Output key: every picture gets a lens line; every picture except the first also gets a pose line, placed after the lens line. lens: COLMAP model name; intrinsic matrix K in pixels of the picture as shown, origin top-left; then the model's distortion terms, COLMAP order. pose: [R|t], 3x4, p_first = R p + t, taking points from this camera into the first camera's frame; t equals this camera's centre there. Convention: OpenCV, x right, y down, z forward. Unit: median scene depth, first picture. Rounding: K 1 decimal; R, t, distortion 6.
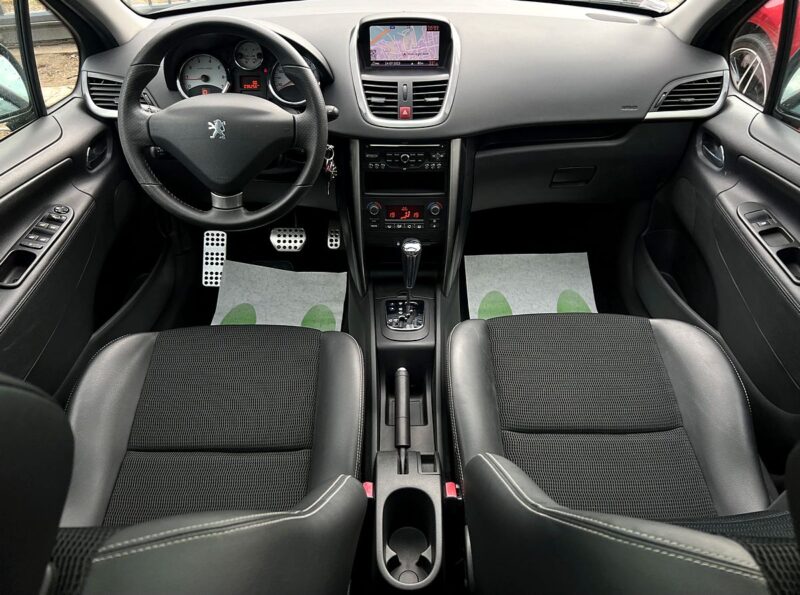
lens RADIAL K [[602.6, 0, 399.9], [0, 602.6, 294.7], [0, 0, 1]] dist [0.078693, -0.112571]
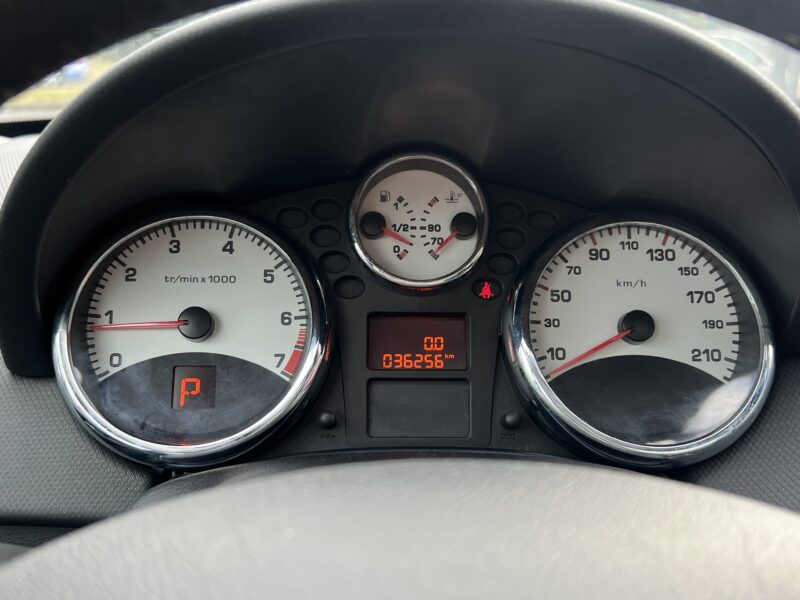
lens RADIAL K [[860.2, 0, 398.4], [0, 860.2, 299.9], [0, 0, 1]] dist [0.146762, -0.385738]
pose [[0.998655, 0.010734, 0.050728, -0.262635], [0.007621, 0.937327, -0.348368, -0.255609], [-0.051288, 0.348286, 0.935984, 0.708520]]
